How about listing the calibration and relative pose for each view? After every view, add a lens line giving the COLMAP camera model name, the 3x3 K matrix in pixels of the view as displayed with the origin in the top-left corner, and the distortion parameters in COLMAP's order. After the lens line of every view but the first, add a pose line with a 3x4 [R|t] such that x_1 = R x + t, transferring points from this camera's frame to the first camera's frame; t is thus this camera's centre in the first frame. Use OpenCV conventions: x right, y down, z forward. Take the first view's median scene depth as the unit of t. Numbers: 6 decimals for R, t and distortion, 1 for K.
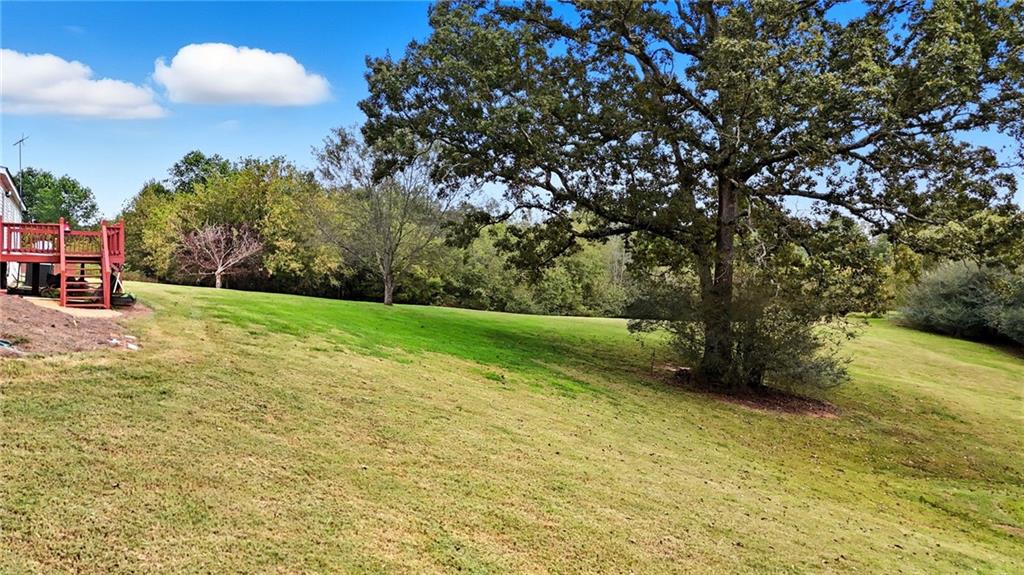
lens RADIAL K [[786.7, 0, 512.0], [0, 786.7, 287.5], [0, 0, 1]] dist [0.073151, -0.004592]
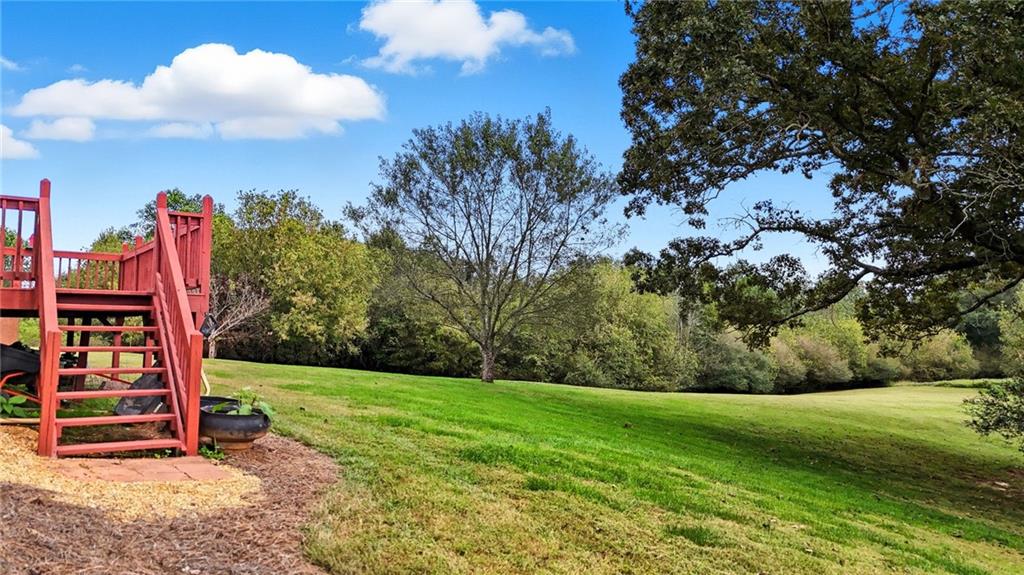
lens RADIAL K [[786.7, 0, 512.0], [0, 786.7, 287.5], [0, 0, 1]] dist [0.073151, -0.004592]
pose [[0.998030, -0.001993, 0.062711, -0.122350], [0.007014, 0.996774, -0.079951, -0.003845], [-0.062349, 0.080233, 0.994824, 0.207434]]
